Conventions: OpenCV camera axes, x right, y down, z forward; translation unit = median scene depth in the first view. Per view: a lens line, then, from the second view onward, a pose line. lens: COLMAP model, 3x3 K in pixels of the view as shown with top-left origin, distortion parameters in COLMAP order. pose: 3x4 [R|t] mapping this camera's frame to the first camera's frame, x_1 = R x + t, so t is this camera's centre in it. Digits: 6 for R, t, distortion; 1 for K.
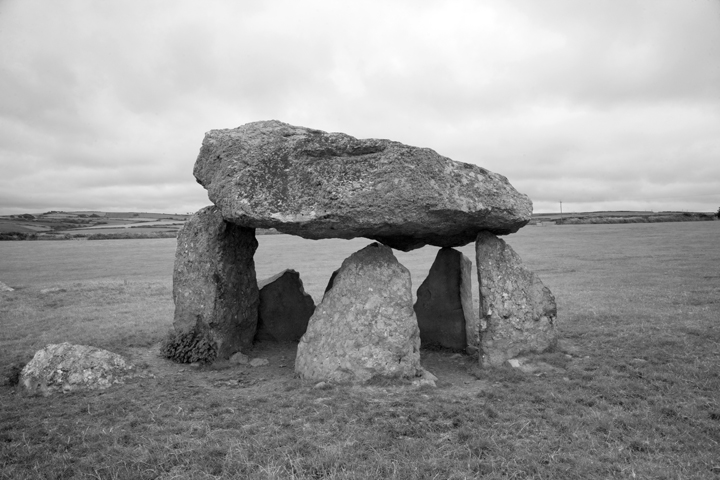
lens RADIAL K [[505.5, 0, 357.4], [0, 505.5, 236.6], [0, 0, 1]] dist [-0.096916, 0.006669]
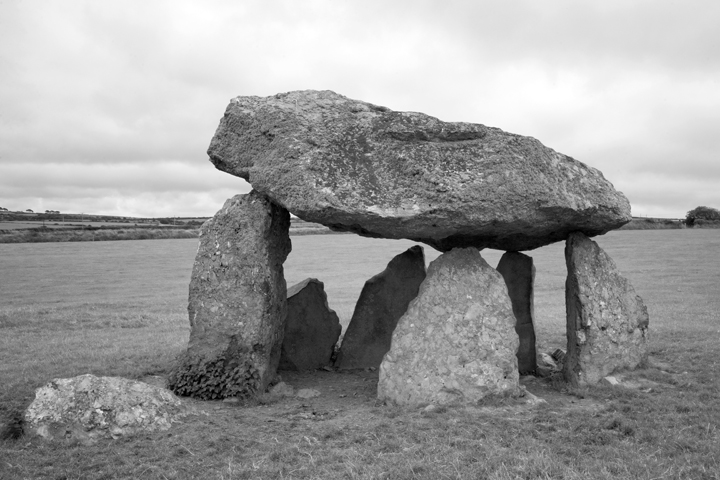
lens RADIAL K [[731.5, 0, 378.9], [0, 731.5, 234.7], [0, 0, 1]] dist [-0.014088, 0.099529]
pose [[0.967636, 0.014867, 0.251911, -0.436635], [-0.010813, 0.999789, -0.017472, 0.021389], [-0.252117, 0.014183, 0.967593, -0.172411]]
